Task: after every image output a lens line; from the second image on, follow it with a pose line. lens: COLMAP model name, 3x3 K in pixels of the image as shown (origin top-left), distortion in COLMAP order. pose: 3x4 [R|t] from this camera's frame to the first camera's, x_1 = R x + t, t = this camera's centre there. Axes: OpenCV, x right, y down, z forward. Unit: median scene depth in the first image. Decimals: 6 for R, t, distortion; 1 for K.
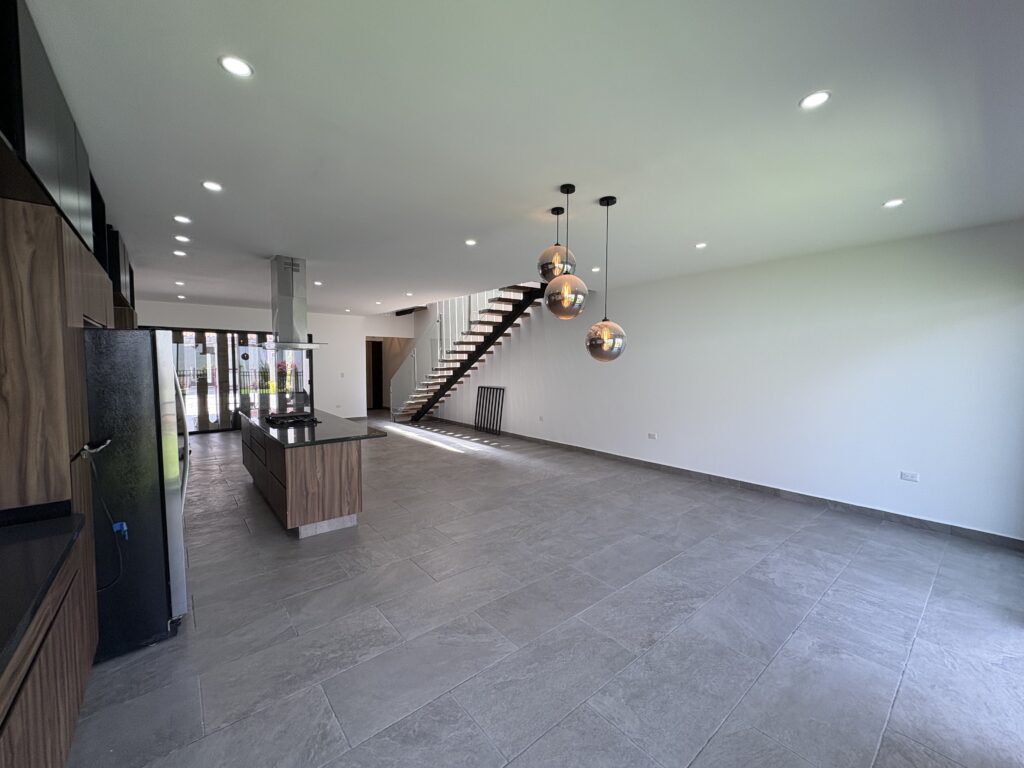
lens RADIAL K [[407.2, 0, 512.3], [0, 407.2, 385.2], [0, 0, 1]] dist [-0.001768, 0.000412]
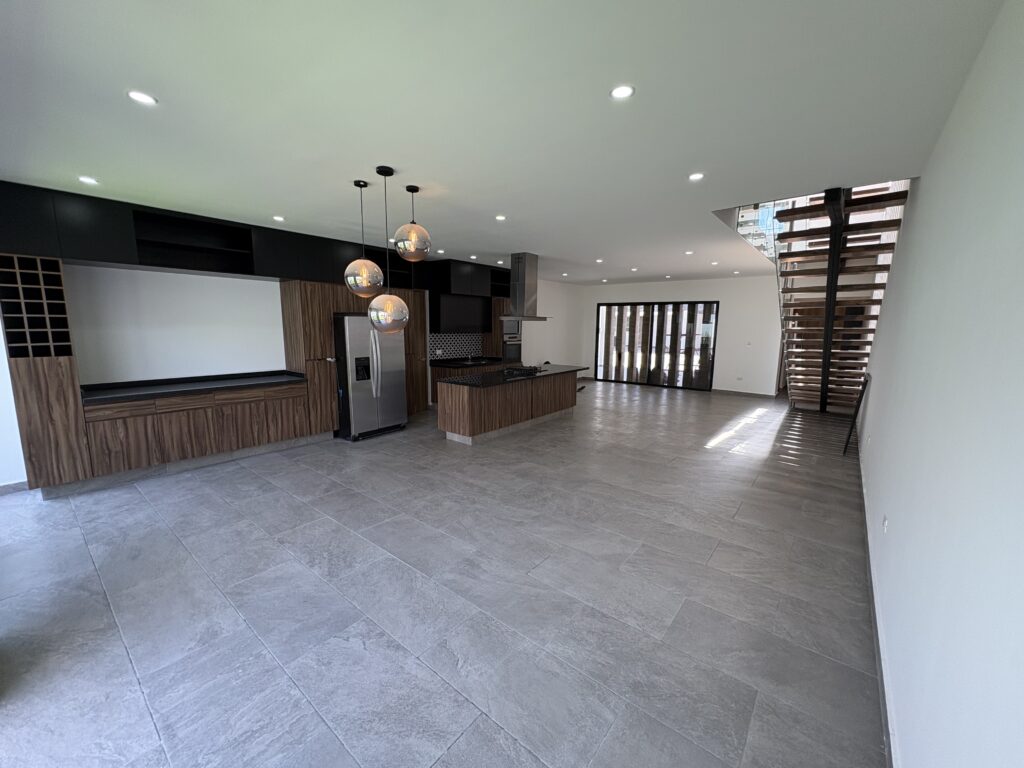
lens RADIAL K [[407.2, 0, 512.3], [0, 407.2, 385.2], [0, 0, 1]] dist [-0.001768, 0.000412]
pose [[0.198348, 0.145393, -0.969288, 1.114475], [-0.062978, 0.988783, 0.135430, -0.076420], [0.978106, 0.034181, 0.205280, 0.935523]]
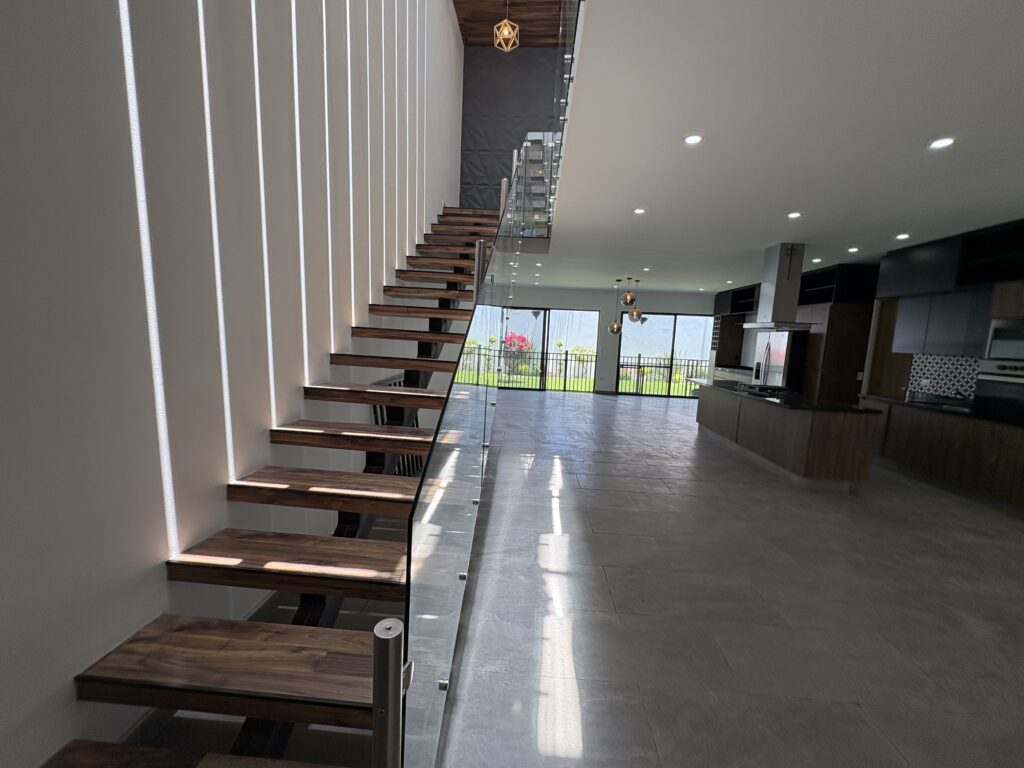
lens RADIAL K [[407.2, 0, 512.3], [0, 407.2, 385.2], [0, 0, 1]] dist [-0.001768, 0.000412]
pose [[-0.733184, -0.117264, 0.669844, -1.053853], [-0.007886, 0.986420, 0.164054, -0.151471], [-0.679985, 0.114999, -0.724152, 3.126997]]
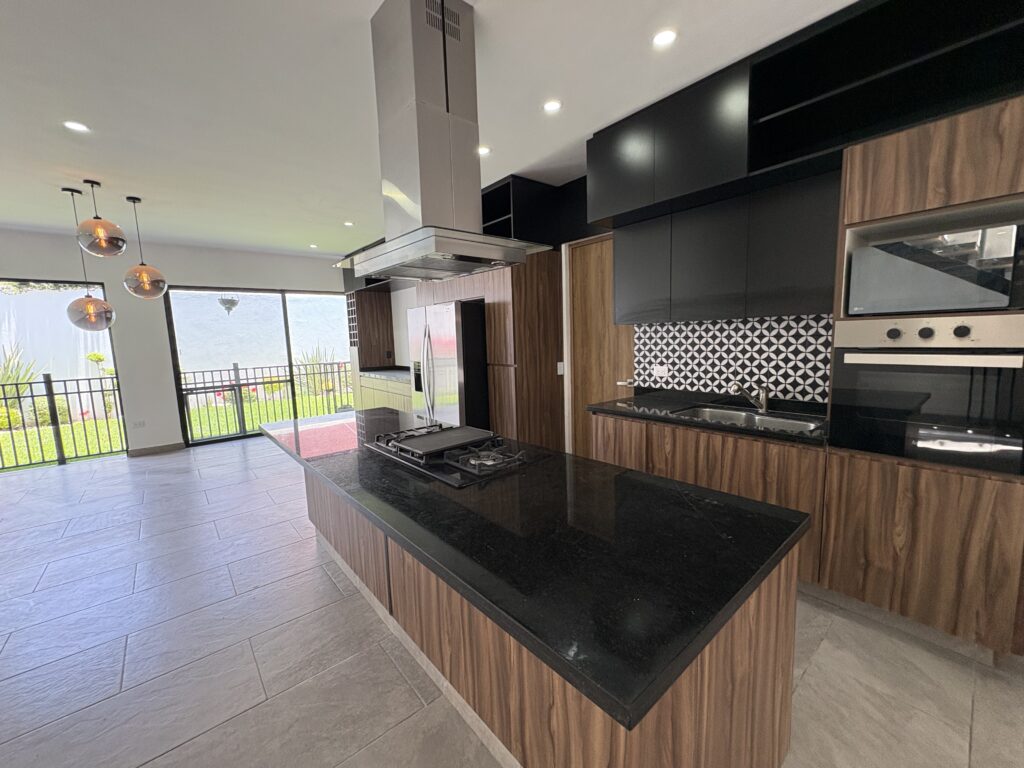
lens RADIAL K [[407.6, 0, 511.9], [0, 407.6, 387.1], [0, 0, 1]] dist [0.000151, -0.000037]
pose [[-0.999405, 0.031238, -0.014632, -0.818824], [0.028059, 0.982915, 0.181911, -0.066629], [0.020064, 0.181392, -0.983206, 1.893475]]
